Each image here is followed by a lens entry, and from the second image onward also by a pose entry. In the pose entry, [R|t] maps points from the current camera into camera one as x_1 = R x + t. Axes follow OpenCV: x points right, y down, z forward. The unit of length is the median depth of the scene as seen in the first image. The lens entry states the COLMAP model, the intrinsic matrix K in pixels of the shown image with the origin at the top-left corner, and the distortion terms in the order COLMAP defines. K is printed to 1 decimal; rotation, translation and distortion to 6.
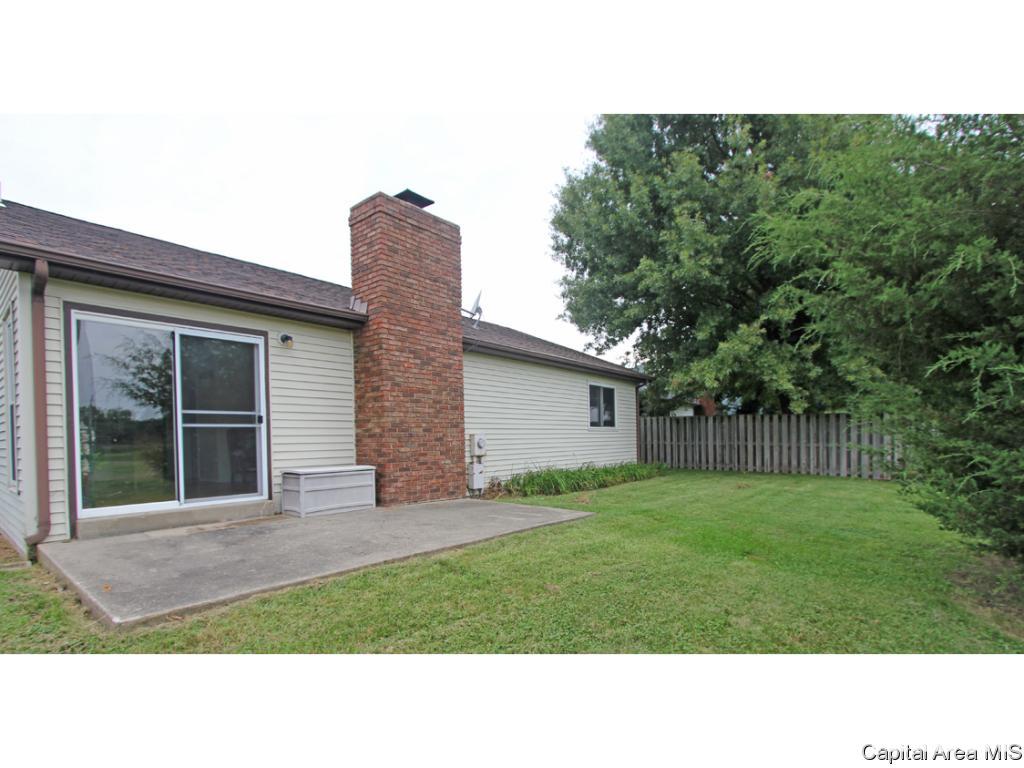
lens RADIAL K [[471.8, 0, 513.2], [0, 471.8, 436.3], [0, 0, 1]] dist [-0.015789, 0.000367]
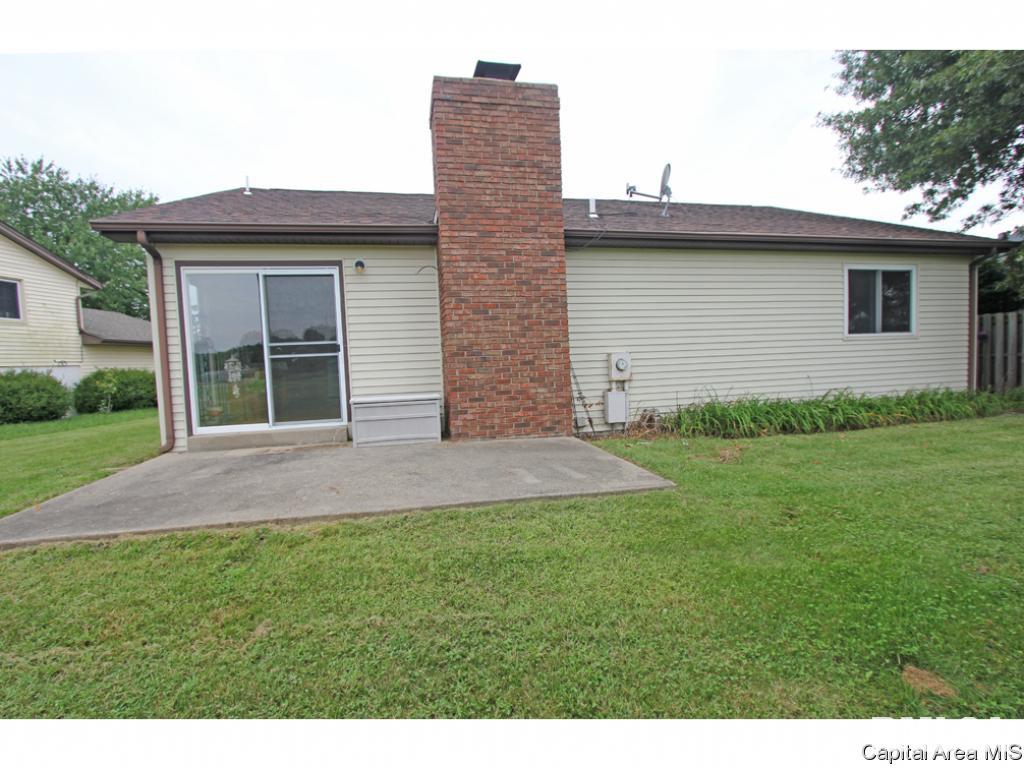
lens RADIAL K [[469.2, 0, 510.3], [0, 469.2, 380.6], [0, 0, 1]] dist [-0.015805, 0.000922]
pose [[0.790087, 0.013337, -0.612850, 0.330759], [0.028072, 0.997927, 0.057908, -0.011451], [0.612352, -0.062957, 0.788075, 0.353949]]
